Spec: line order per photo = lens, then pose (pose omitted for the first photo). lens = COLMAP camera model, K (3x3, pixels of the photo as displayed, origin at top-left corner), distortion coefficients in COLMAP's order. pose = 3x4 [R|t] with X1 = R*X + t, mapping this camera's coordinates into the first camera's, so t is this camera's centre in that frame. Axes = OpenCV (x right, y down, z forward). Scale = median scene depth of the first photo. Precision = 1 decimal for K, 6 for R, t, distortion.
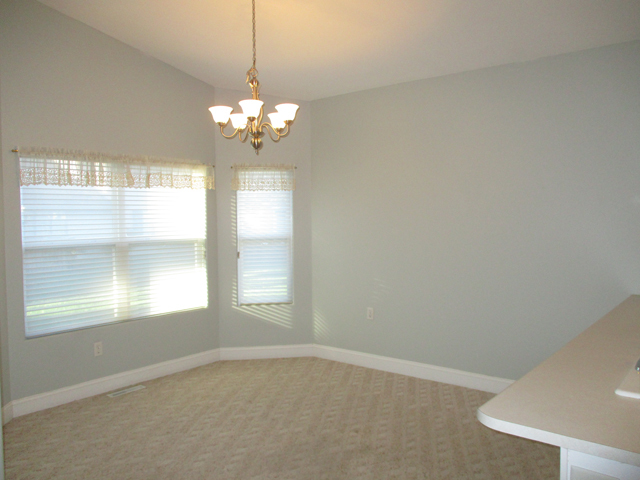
lens RADIAL K [[541.2, 0, 320.0], [0, 541.2, 240.0], [0, 0, 1]] dist [-0.014557, -0.007113]
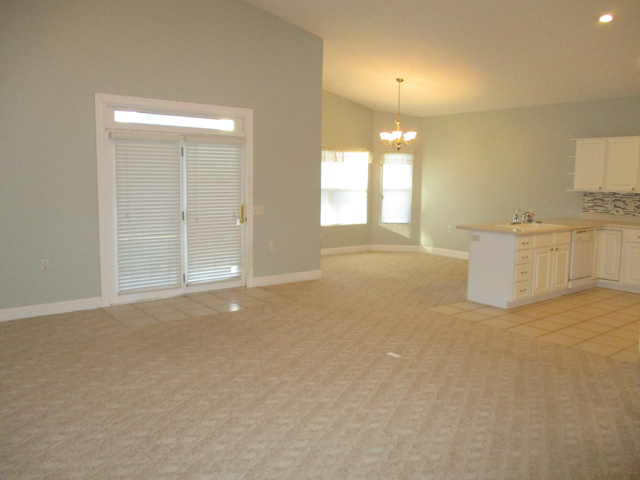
lens RADIAL K [[541.2, 0, 320.0], [0, 541.2, 240.0], [0, 0, 1]] dist [-0.014557, -0.007113]
pose [[0.975304, 0.050816, -0.214941, 0.056973], [-0.037824, 0.997224, 0.064136, 0.066840], [0.217604, -0.054422, 0.974519, -0.998376]]
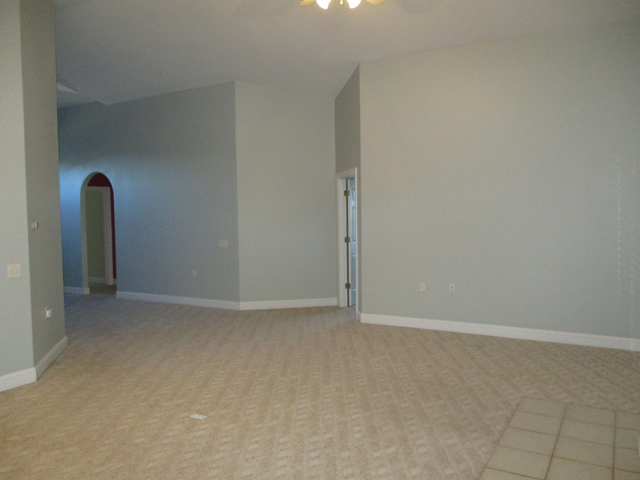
lens RADIAL K [[541.2, 0, 320.0], [0, 541.2, 240.0], [0, 0, 1]] dist [-0.014557, -0.007113]
pose [[-0.986785, 0.035463, -0.158108, -0.170132], [0.018600, 0.994097, 0.106887, -0.112719], [0.160966, 0.102534, -0.981620, 2.065684]]
